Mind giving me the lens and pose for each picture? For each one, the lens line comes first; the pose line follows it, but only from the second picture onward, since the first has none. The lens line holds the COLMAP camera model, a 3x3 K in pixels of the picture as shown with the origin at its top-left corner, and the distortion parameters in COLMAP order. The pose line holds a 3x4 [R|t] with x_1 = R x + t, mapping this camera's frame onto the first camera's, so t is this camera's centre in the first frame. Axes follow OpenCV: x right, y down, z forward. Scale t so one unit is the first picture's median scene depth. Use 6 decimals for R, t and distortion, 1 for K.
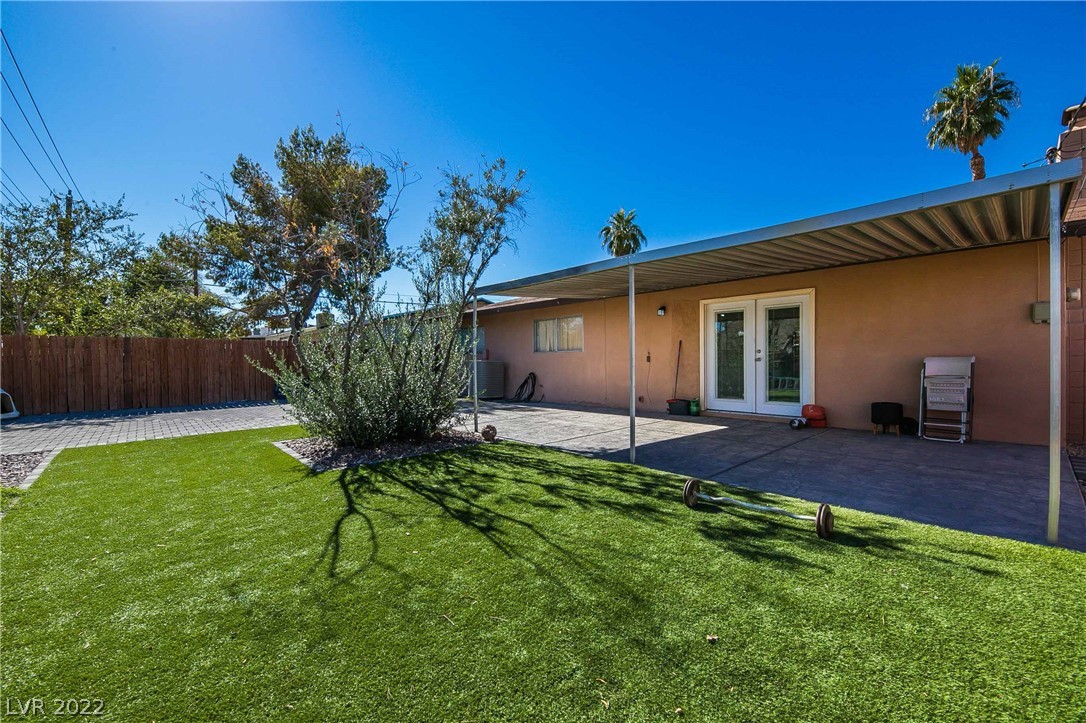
lens RADIAL K [[434.1, 0, 543.0], [0, 434.1, 361.5], [0, 0, 1]] dist [0.001208, 0.000196]
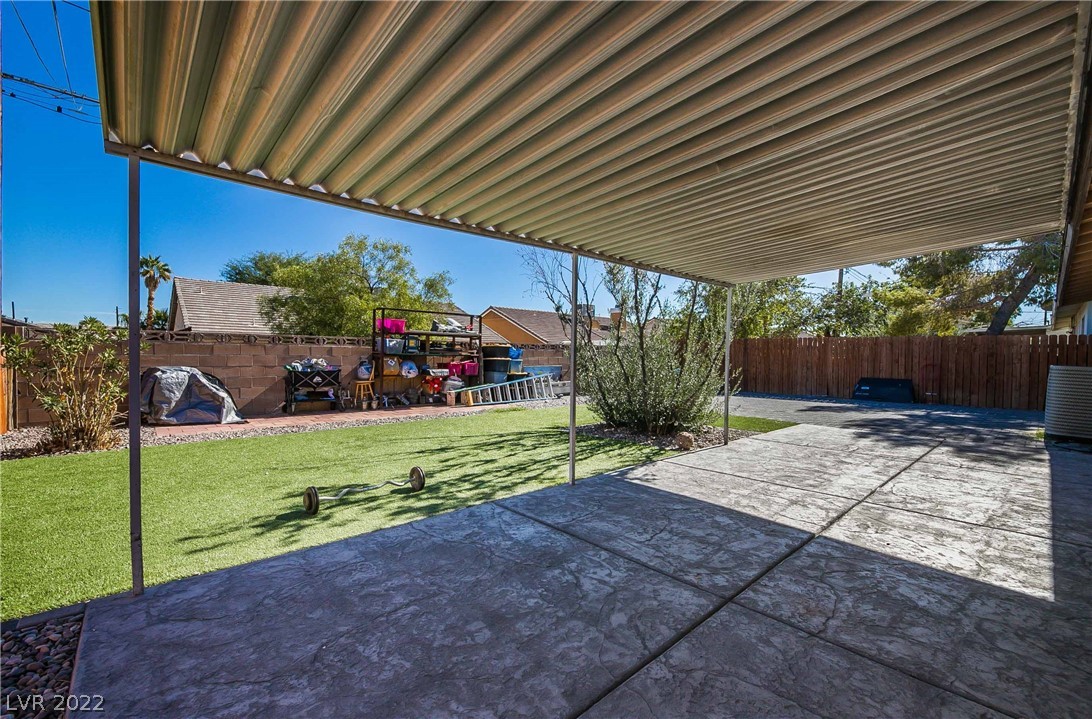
lens RADIAL K [[448.7, 0, 546.0], [0, 448.7, 359.5], [0, 0, 1]] dist [-0.000225, -0.000052]
pose [[0.014222, 0.027628, -0.999517, 1.356816], [-0.023188, 0.999358, 0.027294, -0.043451], [0.999630, 0.022788, 0.014854, 1.175248]]
